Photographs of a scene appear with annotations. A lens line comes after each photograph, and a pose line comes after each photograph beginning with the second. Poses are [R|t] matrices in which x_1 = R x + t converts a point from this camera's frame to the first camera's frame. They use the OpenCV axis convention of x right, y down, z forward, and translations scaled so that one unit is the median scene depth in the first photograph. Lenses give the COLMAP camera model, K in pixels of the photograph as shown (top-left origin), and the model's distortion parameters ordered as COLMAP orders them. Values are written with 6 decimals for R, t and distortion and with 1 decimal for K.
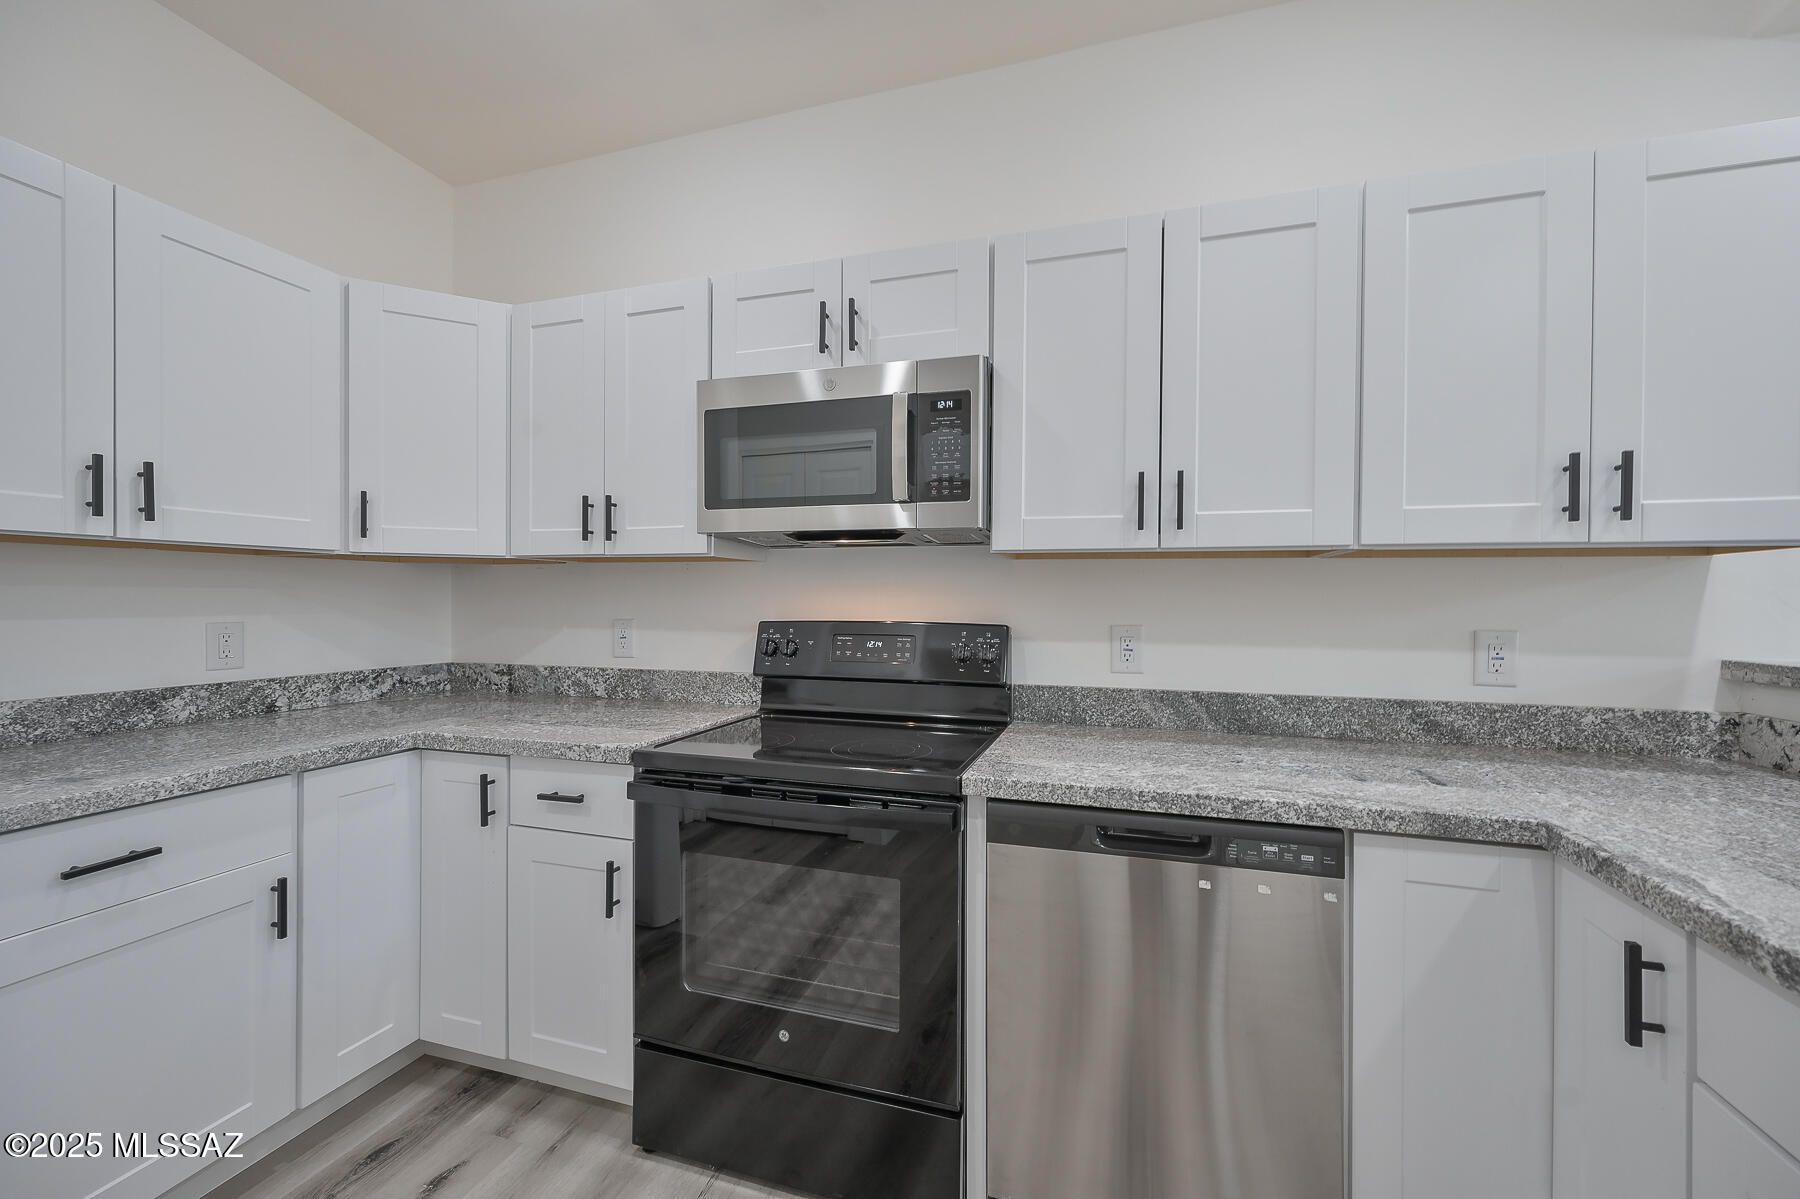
lens RADIAL K [[712.2, 0, 899.0], [0, 712.2, 604.1], [0, 0, 1]] dist [0.000047, 0.000236]
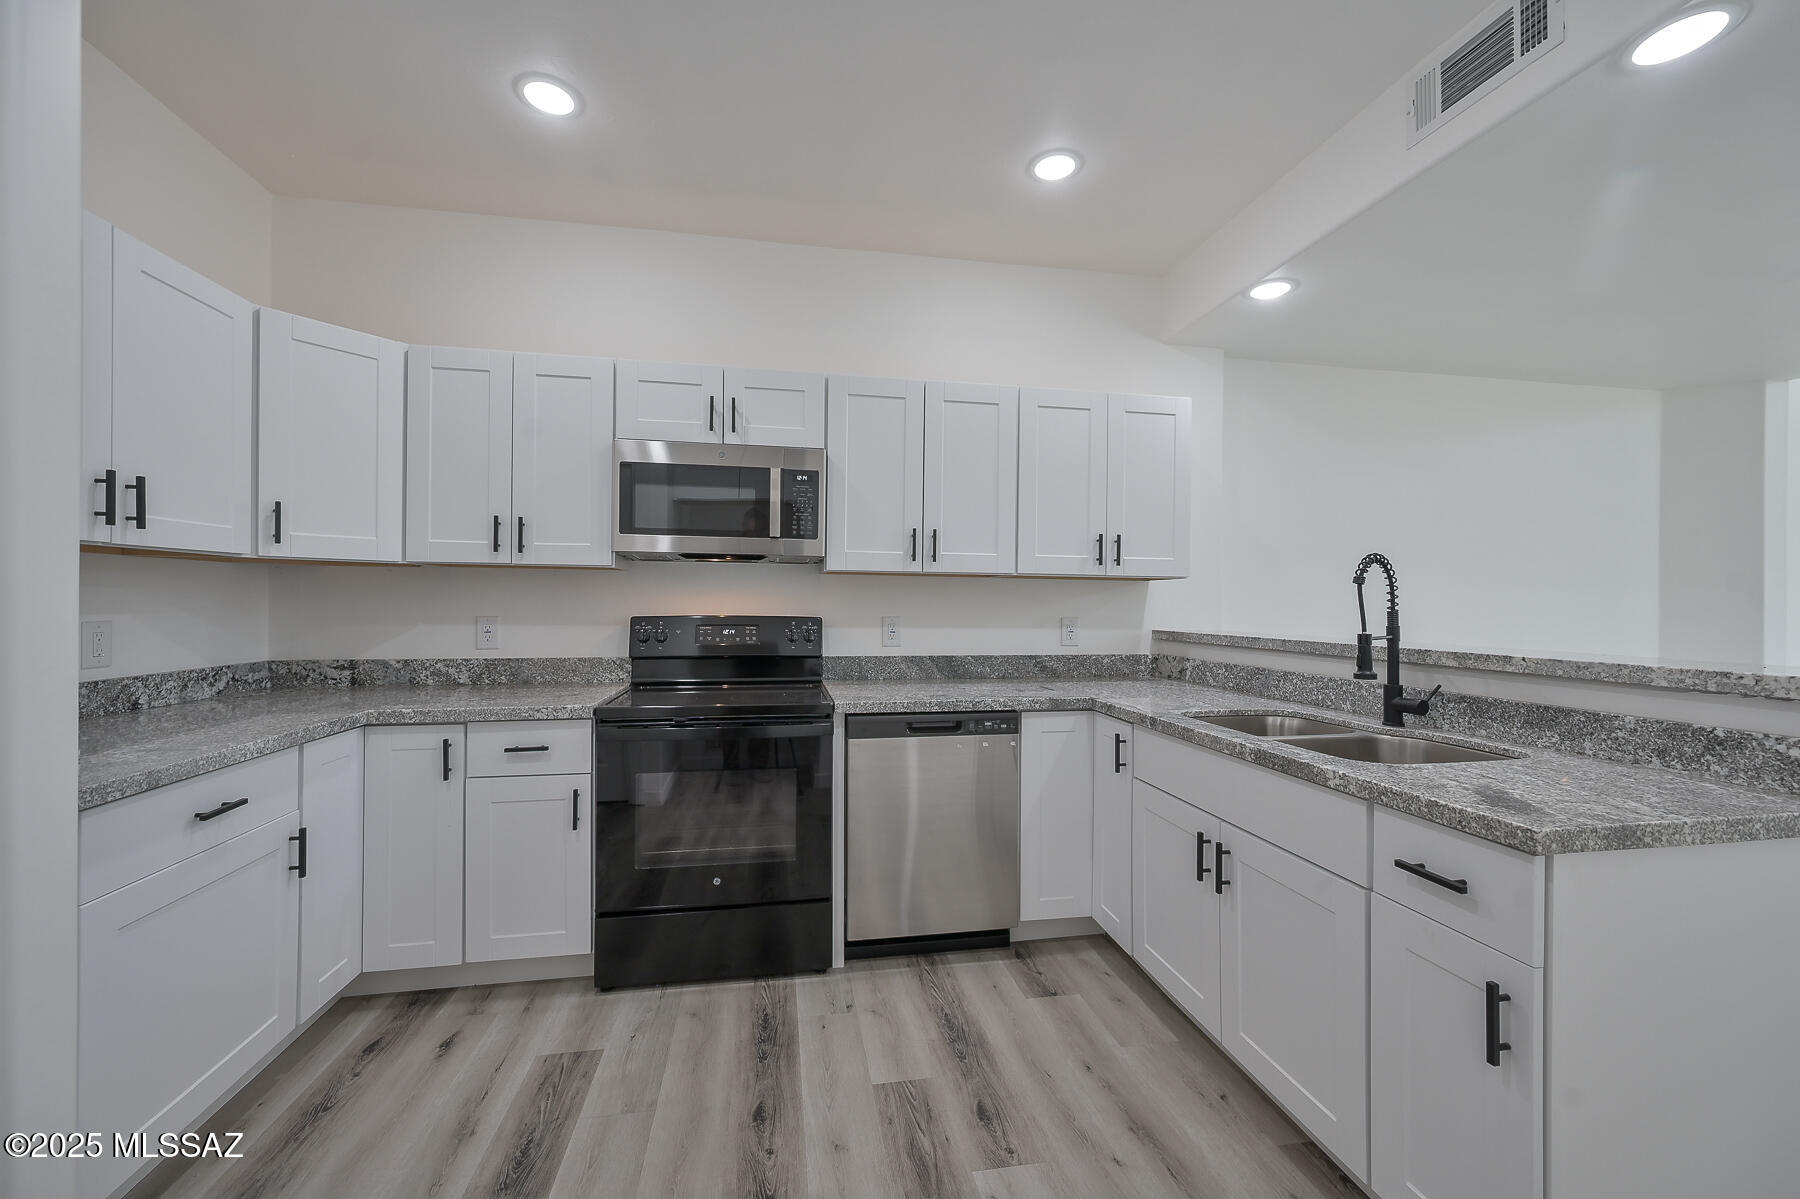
lens RADIAL K [[712.2, 0, 899.0], [0, 712.2, 604.1], [0, 0, 1]] dist [0.000047, 0.000236]
pose [[0.885279, 0.000074, 0.465060, -0.443645], [-0.000848, 0.999999, 0.001455, -0.001508], [-0.465059, -0.001682, 0.885278, -0.466188]]
